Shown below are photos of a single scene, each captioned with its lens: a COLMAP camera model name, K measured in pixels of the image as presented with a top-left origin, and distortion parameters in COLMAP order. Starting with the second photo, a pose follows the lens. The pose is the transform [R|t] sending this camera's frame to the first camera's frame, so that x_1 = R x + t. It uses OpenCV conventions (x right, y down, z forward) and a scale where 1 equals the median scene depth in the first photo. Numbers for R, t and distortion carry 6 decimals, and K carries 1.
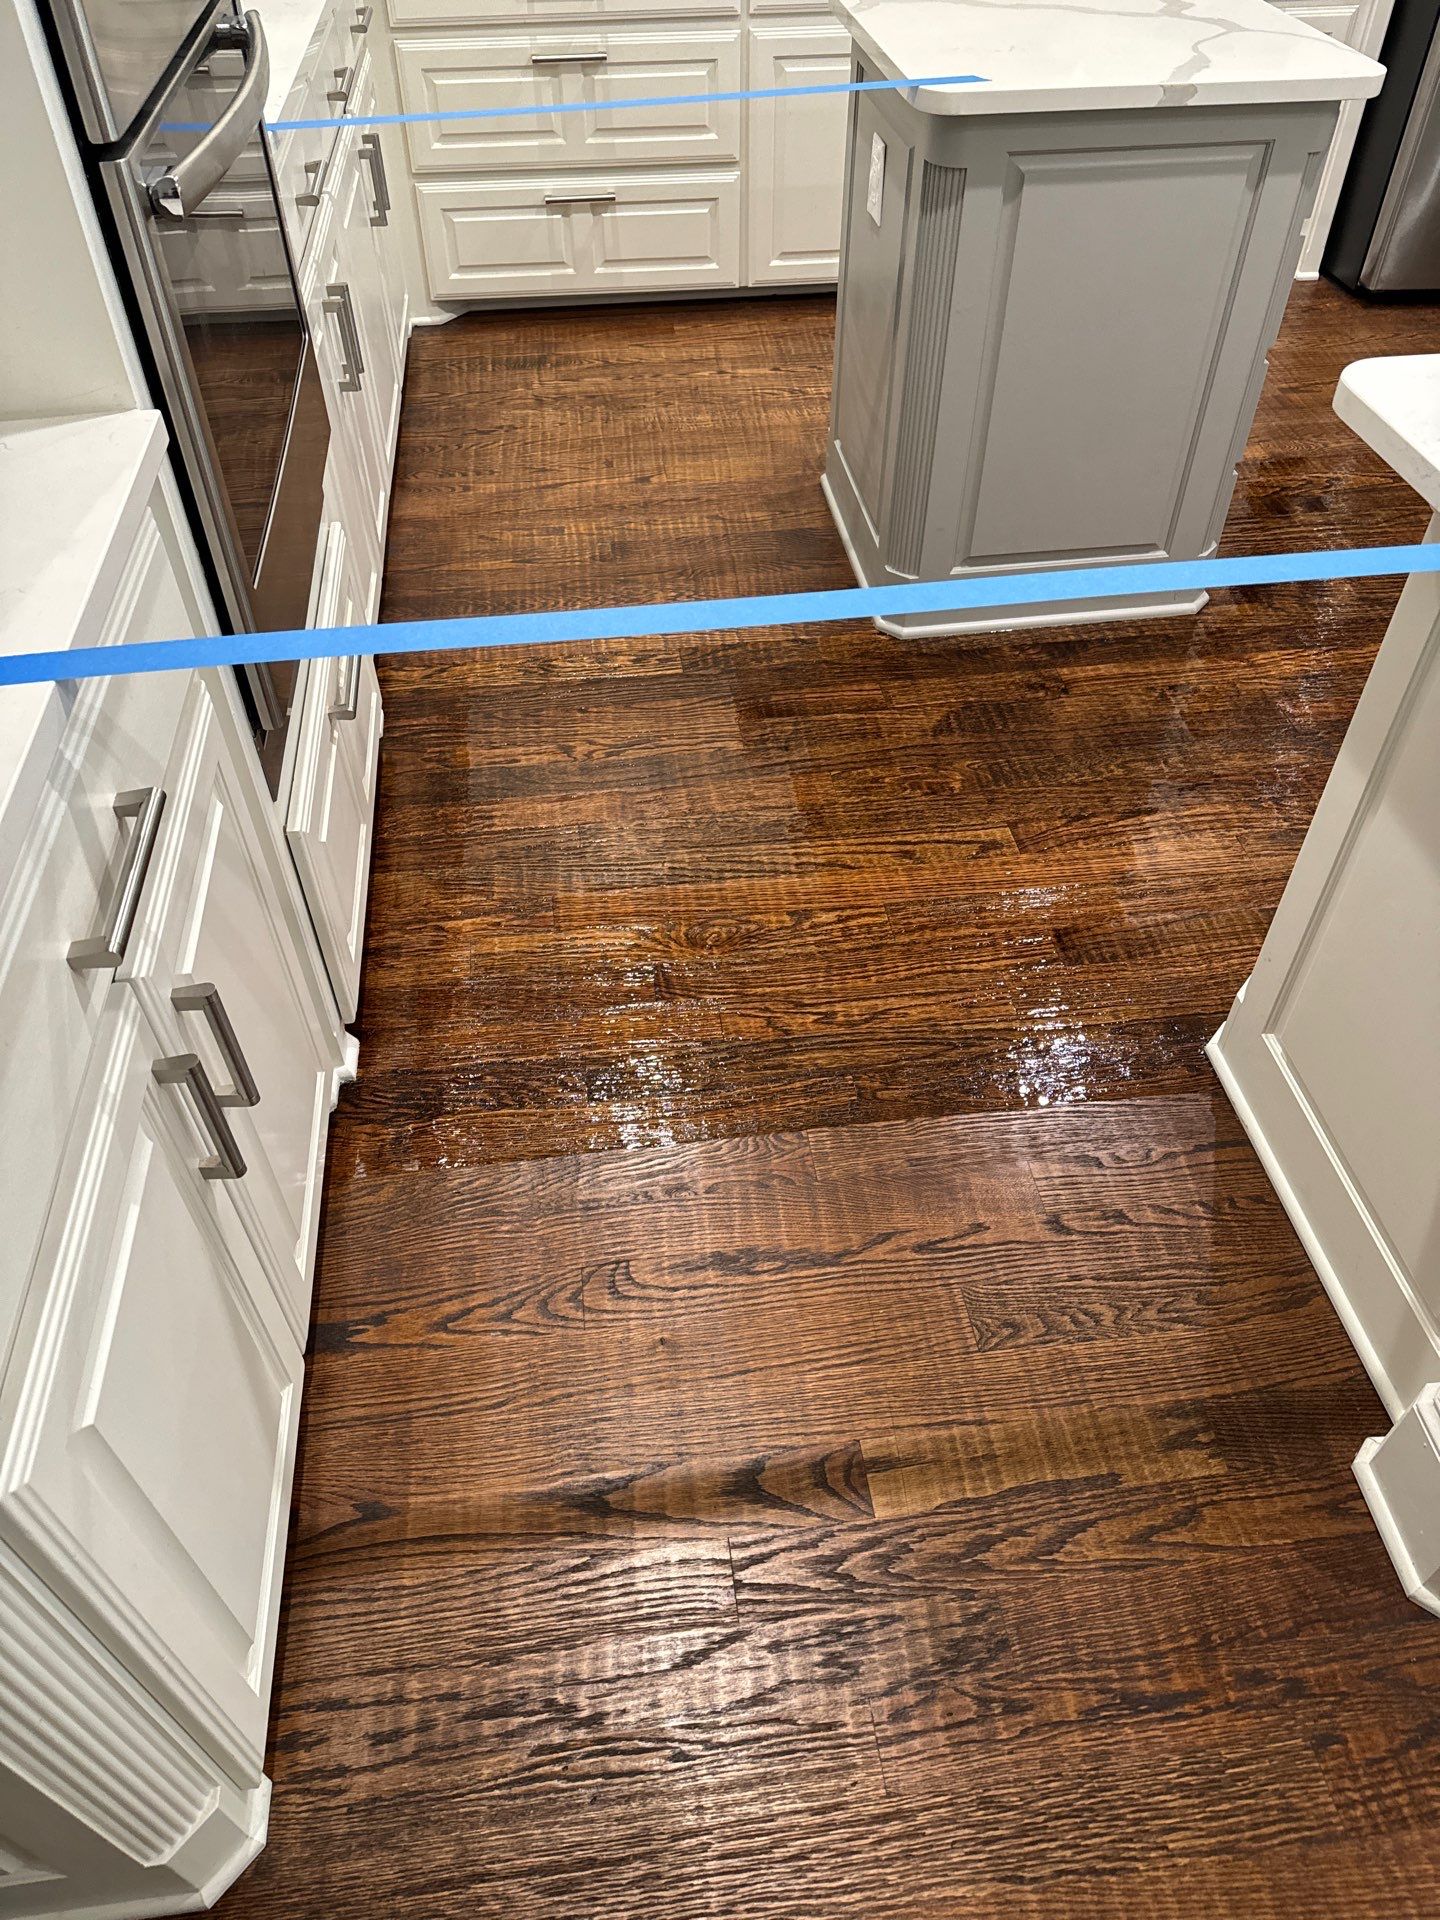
lens RADIAL K [[1363.1, 0, 714.6], [0, 1363.1, 960.0], [0, 0, 1]] dist [0.039672, -0.041802]
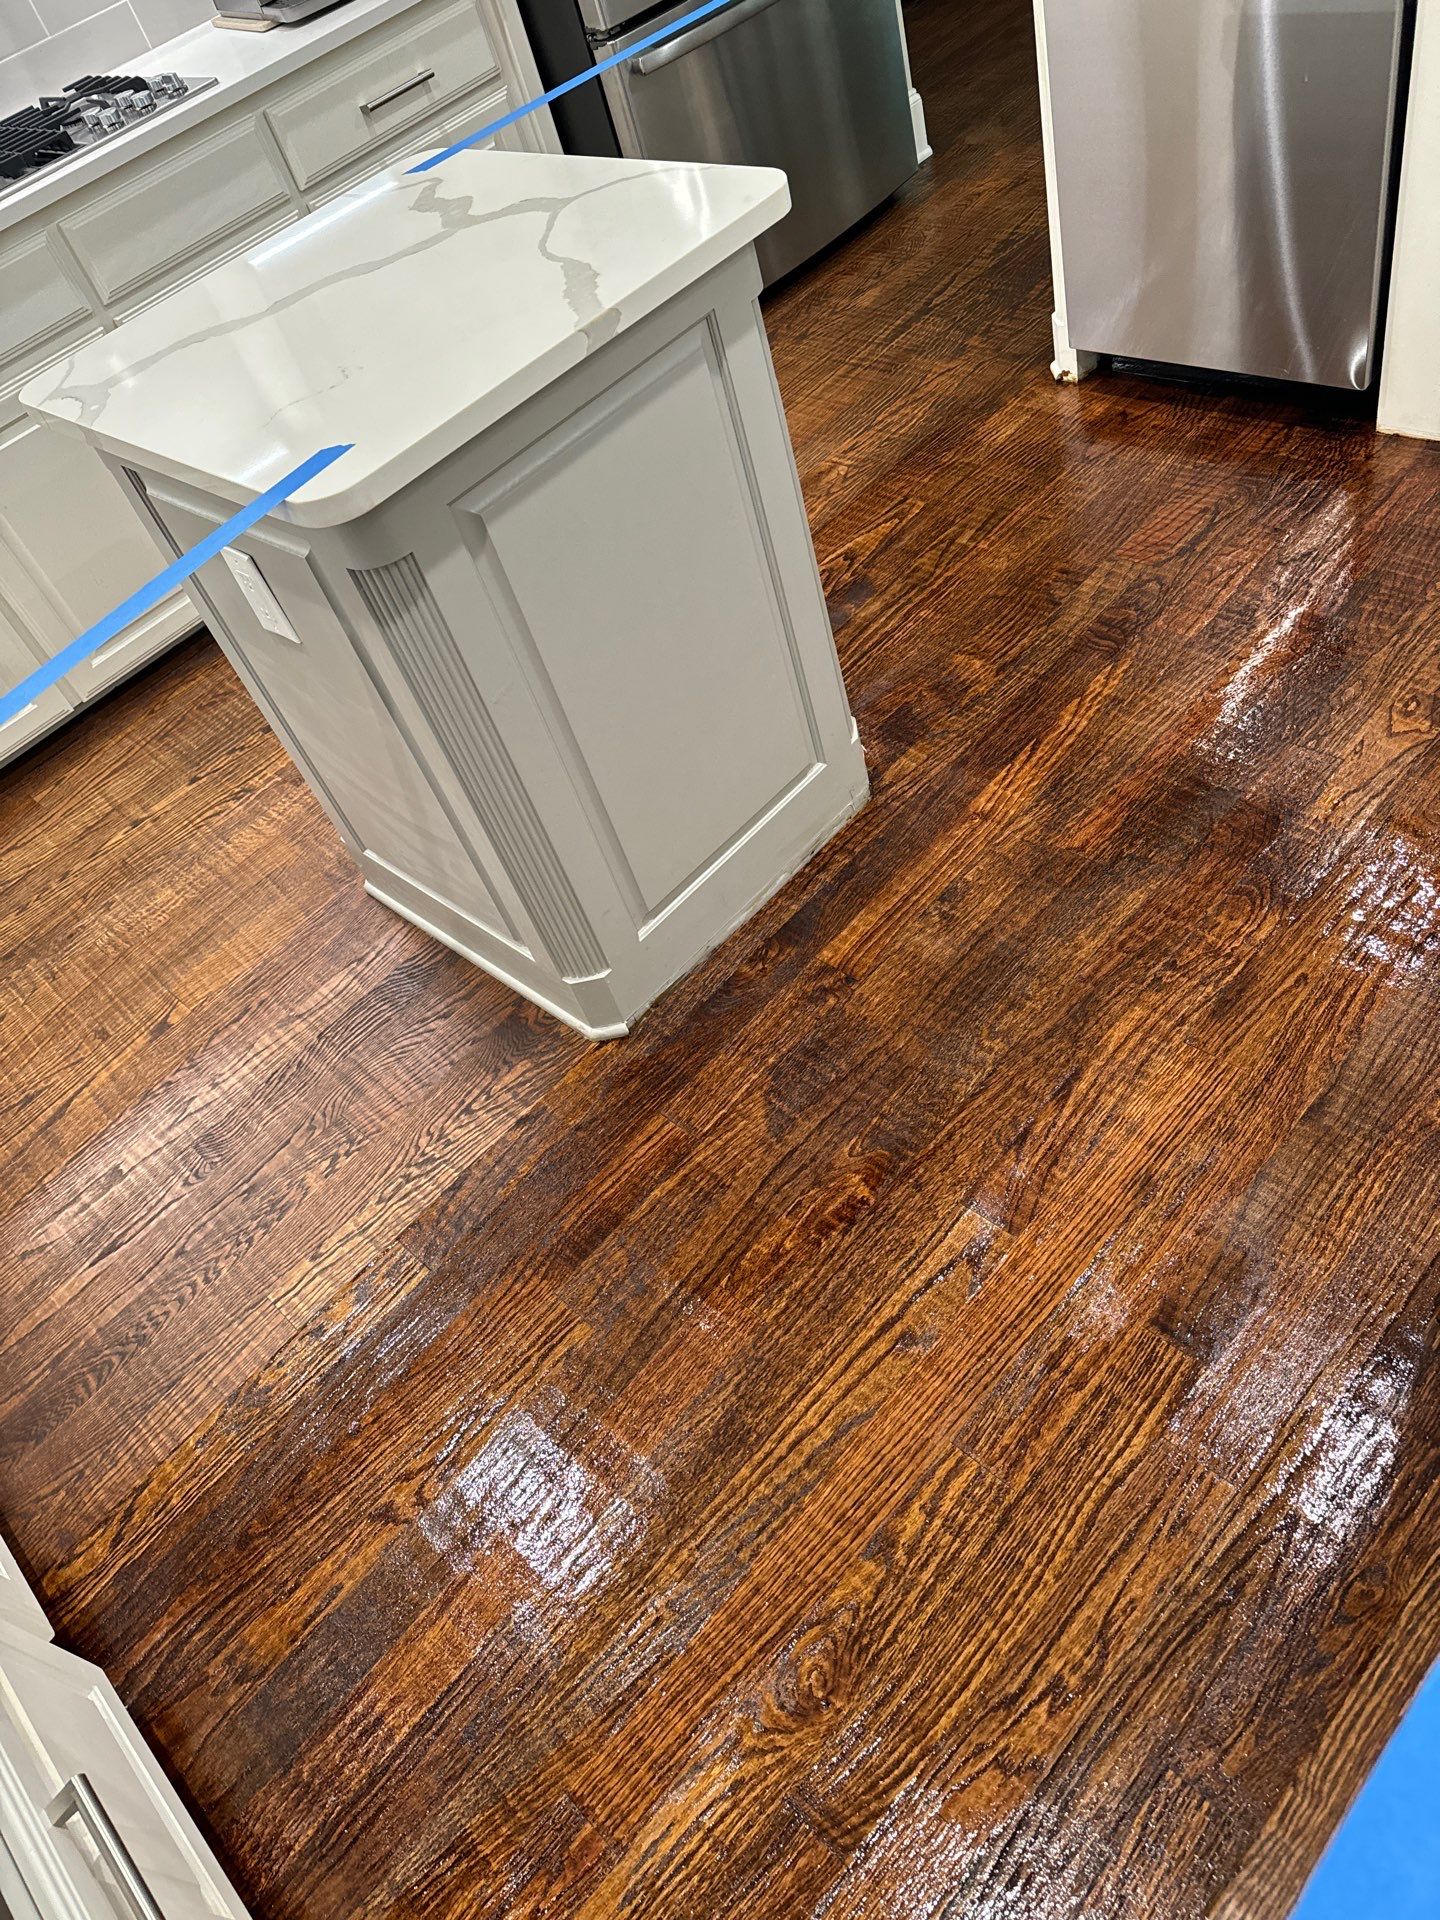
lens RADIAL K [[1363.1, 0, 714.6], [0, 1363.1, 960.0], [0, 0, 1]] dist [0.039672, -0.041802]
pose [[0.754693, -0.593993, 0.278589, -0.011986], [0.606765, 0.793431, 0.047995, -0.247966], [-0.249550, 0.132817, 0.959210, 0.228651]]
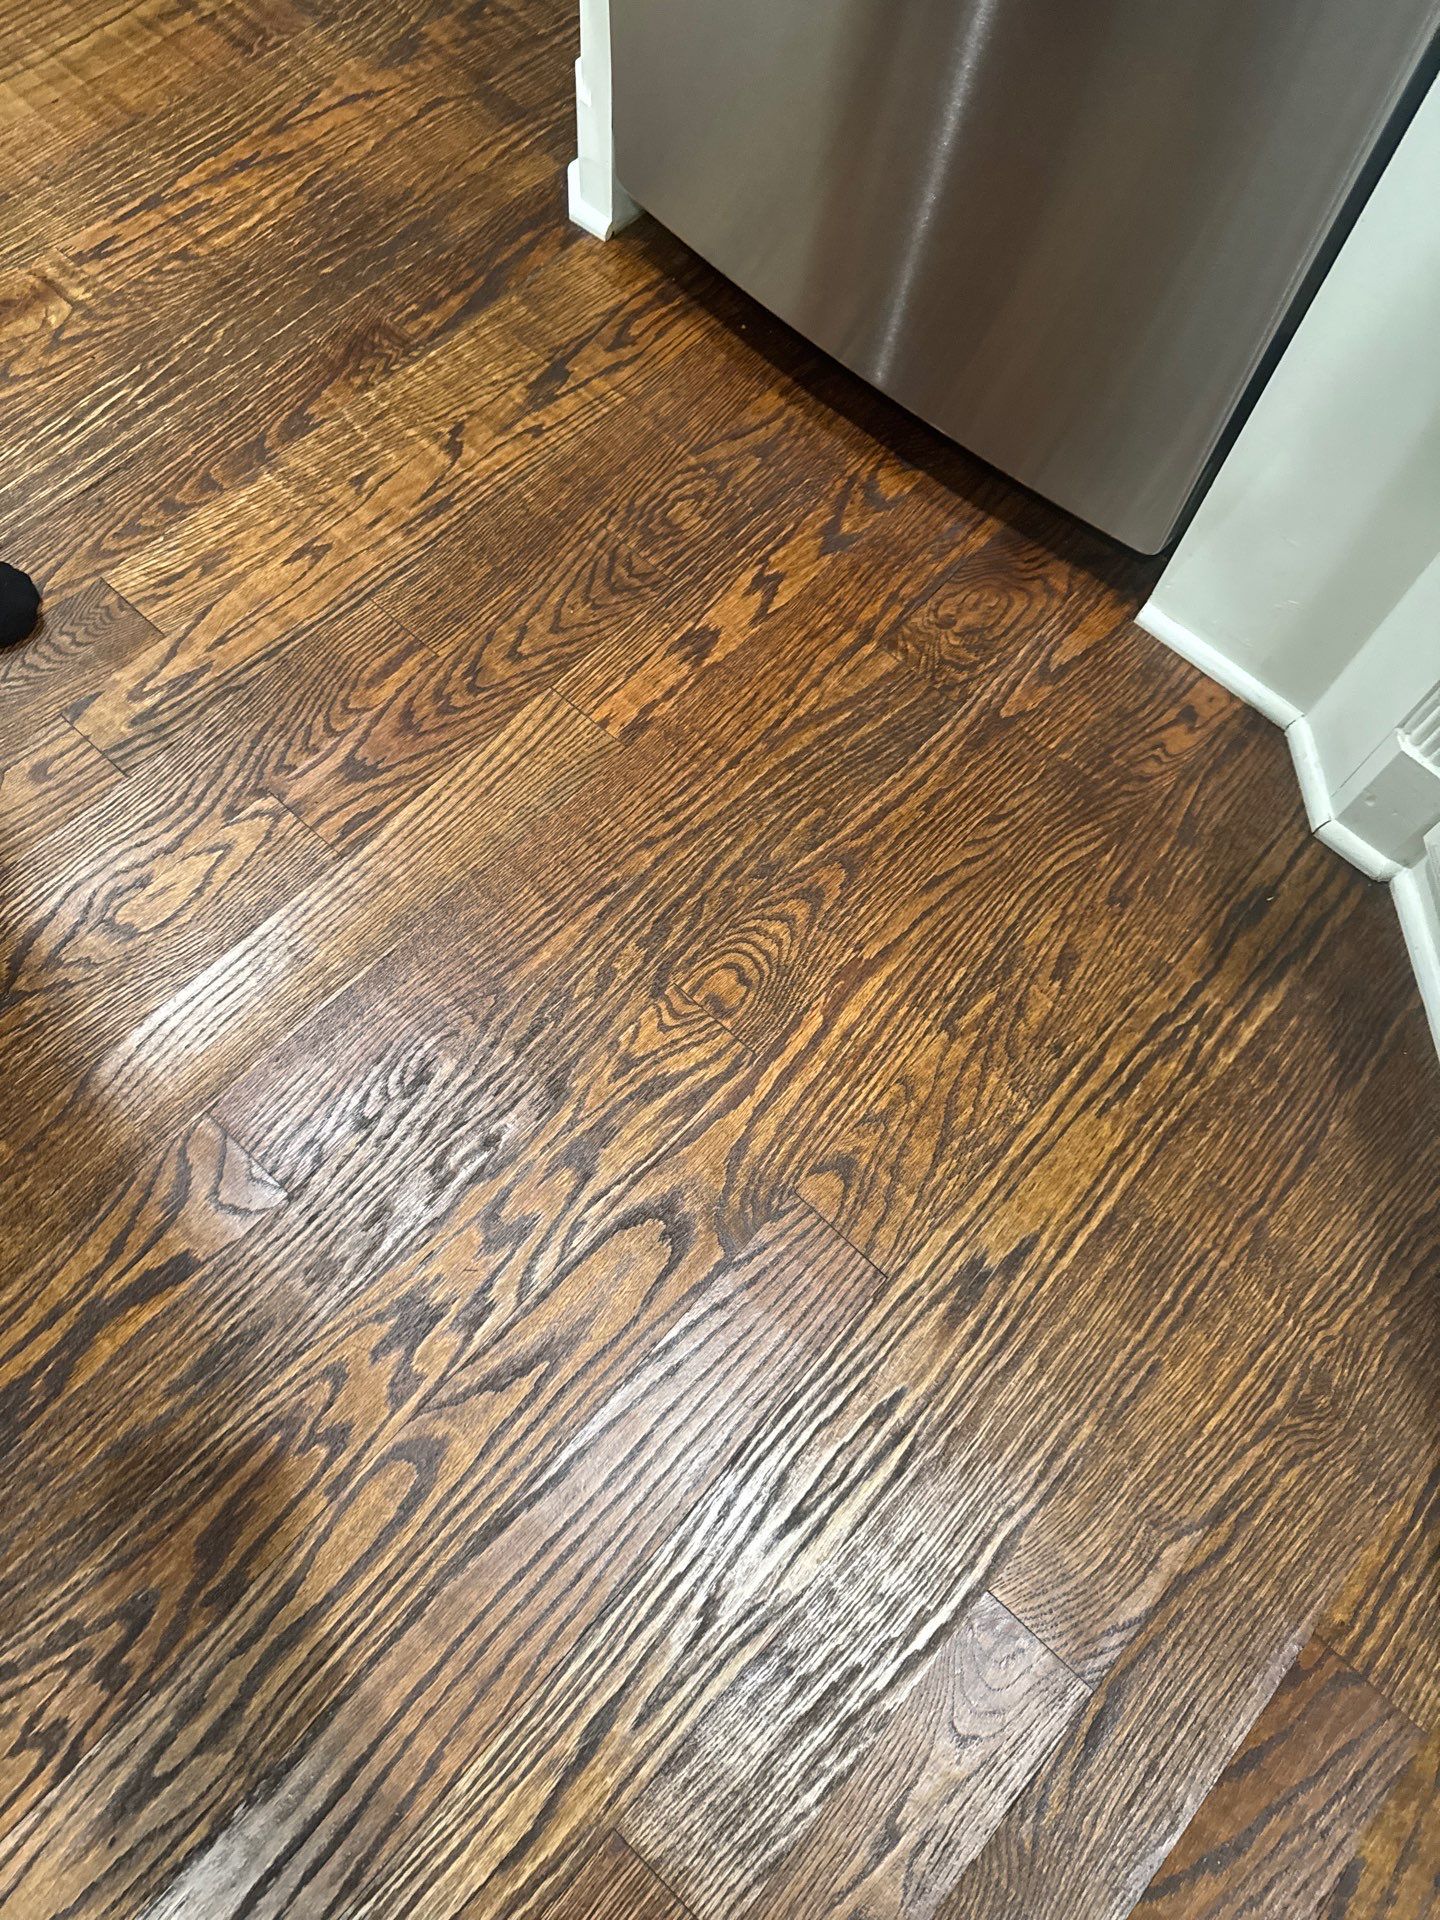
lens RADIAL K [[1363.1, 0, 714.6], [0, 1363.1, 960.0], [0, 0, 1]] dist [0.039672, -0.041802]
pose [[0.758082, -0.577718, 0.302578, 0.493979], [0.421551, 0.788091, 0.448561, -0.383348], [-0.497601, -0.212494, 0.840975, 0.632014]]
